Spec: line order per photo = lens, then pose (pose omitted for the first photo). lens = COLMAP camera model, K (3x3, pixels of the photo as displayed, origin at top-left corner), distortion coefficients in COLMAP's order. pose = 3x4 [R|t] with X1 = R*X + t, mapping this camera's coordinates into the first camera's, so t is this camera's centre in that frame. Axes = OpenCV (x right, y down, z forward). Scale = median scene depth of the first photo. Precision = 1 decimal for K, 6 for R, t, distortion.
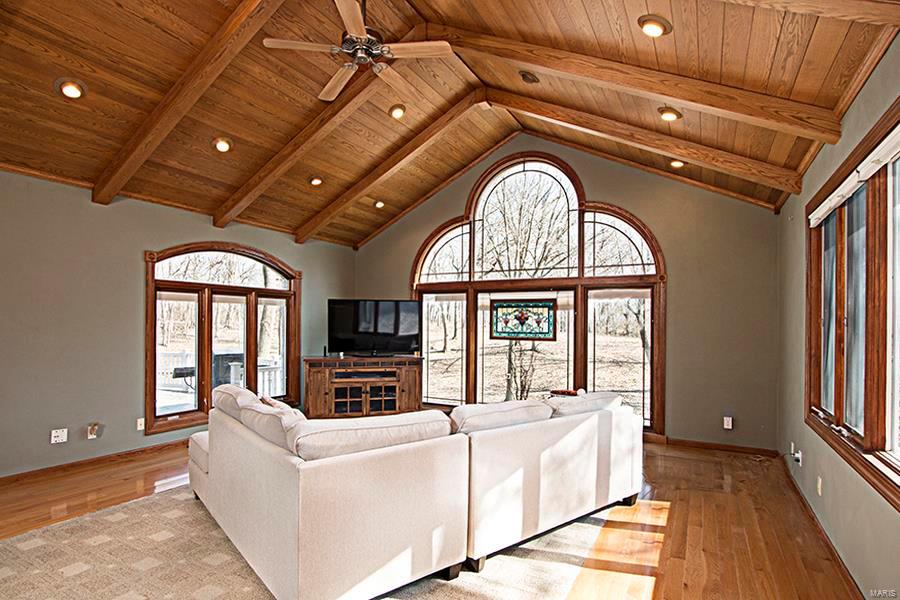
lens RADIAL K [[472.1, 0, 435.5], [0, 472.1, 320.3], [0, 0, 1]] dist [-0.001543, 0.000074]
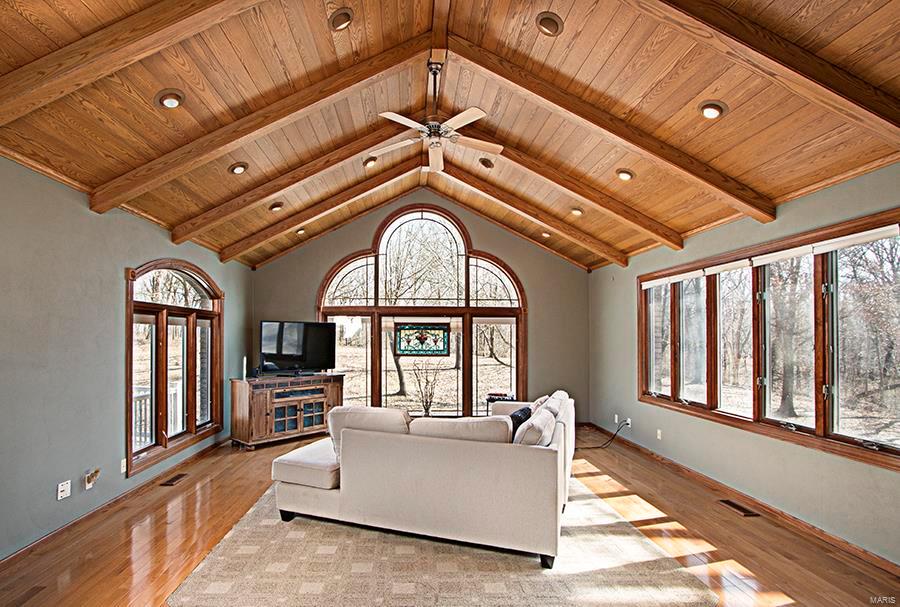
lens RADIAL K [[452.5, 0, 415.0], [0, 452.5, 328.7], [0, 0, 1]] dist [-0.002329, 0.000004]
pose [[0.855649, 0.003423, 0.517545, -0.449190], [0.001520, 0.999957, -0.009126, -0.019128], [-0.517554, 0.008596, 0.855607, 0.000700]]
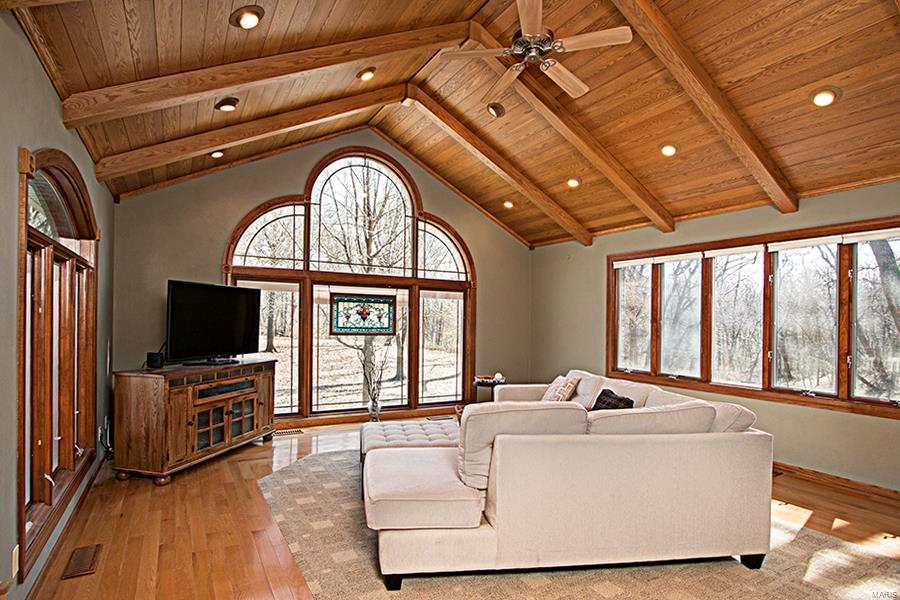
lens RADIAL K [[470.2, 0, 452.2], [0, 470.2, 320.0], [0, 0, 1]] dist [-0.003586, 0.000561]
pose [[0.506448, -0.000445, 0.862270, -0.591446], [-0.017818, 0.999781, 0.010981, -0.004498], [-0.862086, -0.020925, 0.506330, 0.338098]]
